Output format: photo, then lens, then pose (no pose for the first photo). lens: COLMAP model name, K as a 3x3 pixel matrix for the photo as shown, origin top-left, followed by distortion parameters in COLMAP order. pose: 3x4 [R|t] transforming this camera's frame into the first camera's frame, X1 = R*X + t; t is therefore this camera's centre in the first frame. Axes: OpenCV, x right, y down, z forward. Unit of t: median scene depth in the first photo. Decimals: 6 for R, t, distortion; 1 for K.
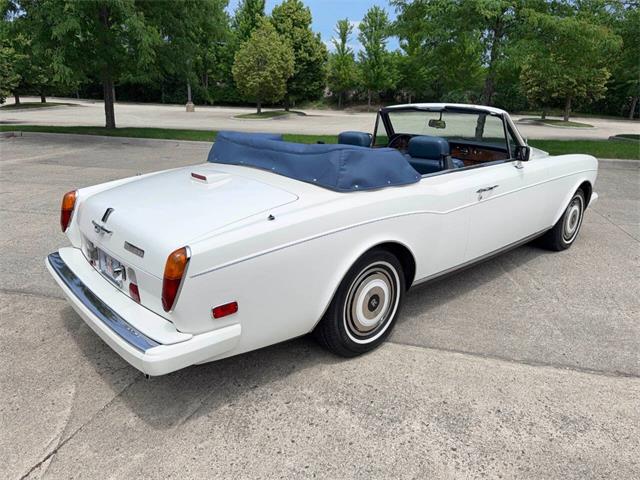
lens RADIAL K [[450.7, 0, 321.3], [0, 450.7, 241.2], [0, 0, 1]] dist [0.041912, -0.059242]
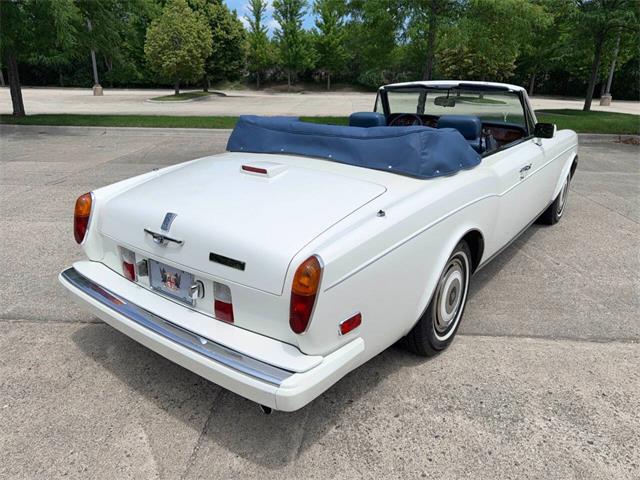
lens RADIAL K [[454.0, 0, 320.0], [0, 454.0, 240.0], [0, 0, 1]] dist [0.022741, -0.035613]
pose [[0.983250, -0.070820, 0.167939, -0.028110], [0.064845, 0.997061, 0.040808, -0.003256], [-0.170335, -0.029235, 0.984952, 0.011024]]
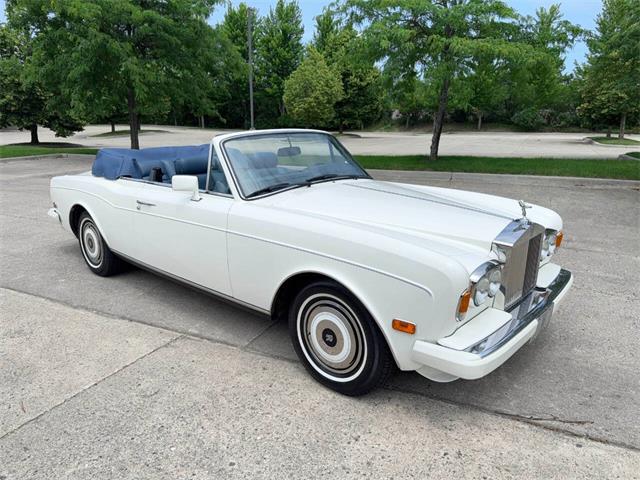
lens RADIAL K [[449.6, 0, 321.1], [0, 449.6, 243.7], [0, 0, 1]] dist [0.062449, -0.092847]
pose [[0.975574, 0.034816, -0.216893, 0.141120], [-0.043944, 0.998333, -0.037406, 0.008561], [0.215229, 0.046024, 0.975478, -0.020649]]
